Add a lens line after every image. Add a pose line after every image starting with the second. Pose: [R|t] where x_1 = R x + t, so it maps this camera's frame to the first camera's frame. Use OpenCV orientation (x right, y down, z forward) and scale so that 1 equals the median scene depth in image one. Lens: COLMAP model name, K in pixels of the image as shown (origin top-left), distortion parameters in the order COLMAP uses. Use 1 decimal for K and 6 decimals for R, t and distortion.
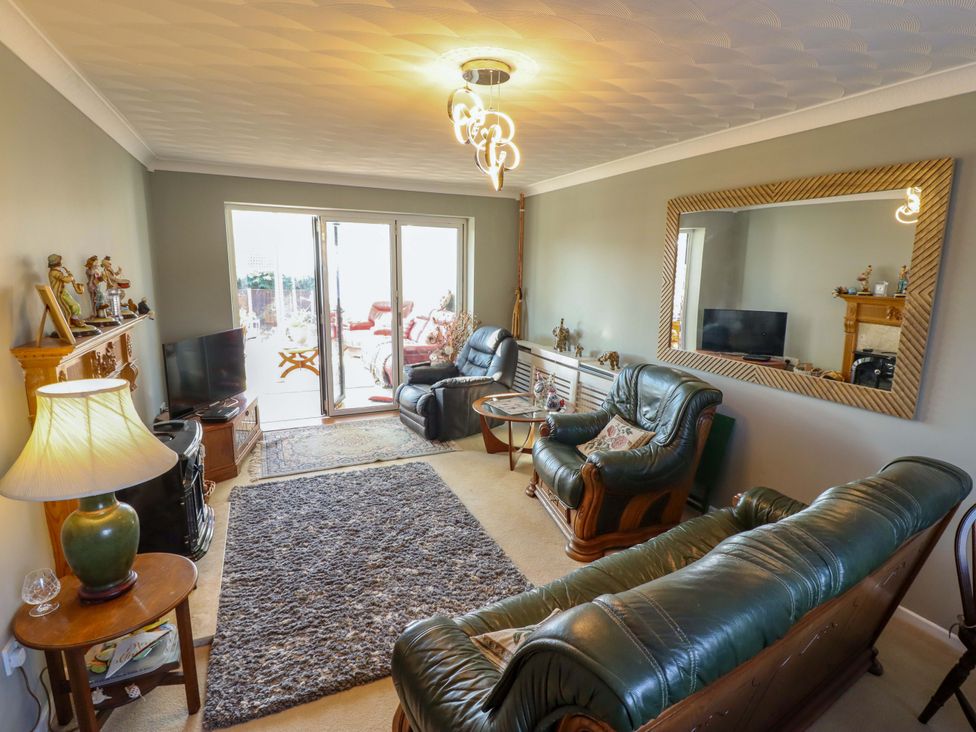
lens RADIAL K [[514.5, 0, 495.5], [0, 514.5, 366.0], [0, 0, 1]] dist [-0.003200, -0.006737]
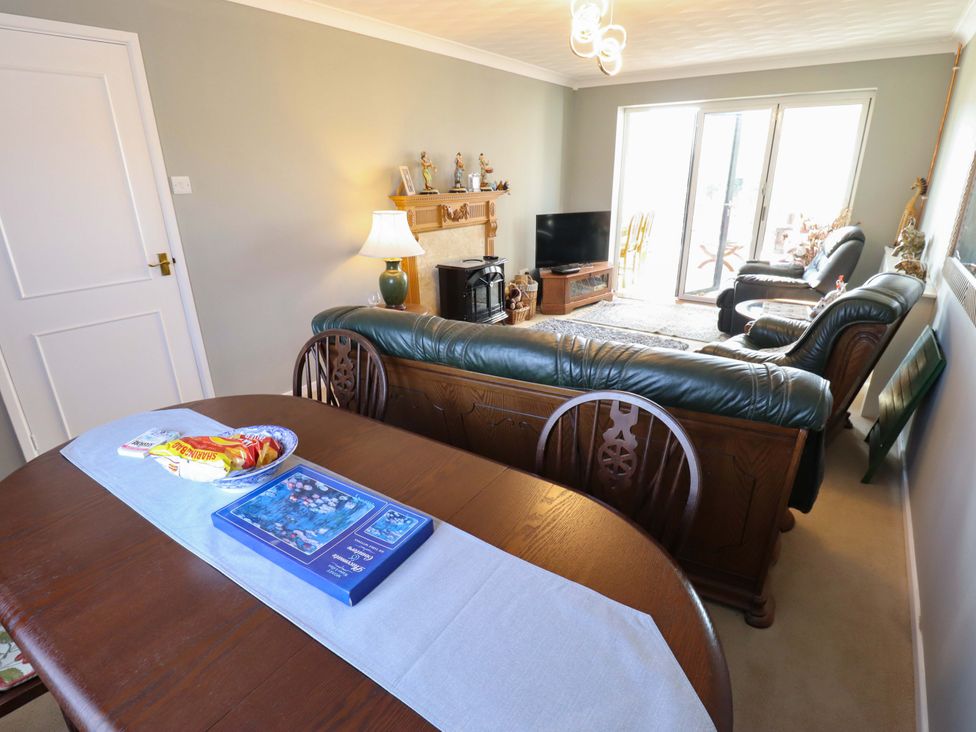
lens RADIAL K [[514.5, 0, 490.9], [0, 514.5, 362.7], [0, 0, 1]] dist [-0.003200, -0.006737]
pose [[0.491428, 0.285541, -0.822779, 0.463784], [-0.146642, 0.958366, 0.245010, 0.017171], [0.858484, 0.000250, 0.512840, 0.073543]]
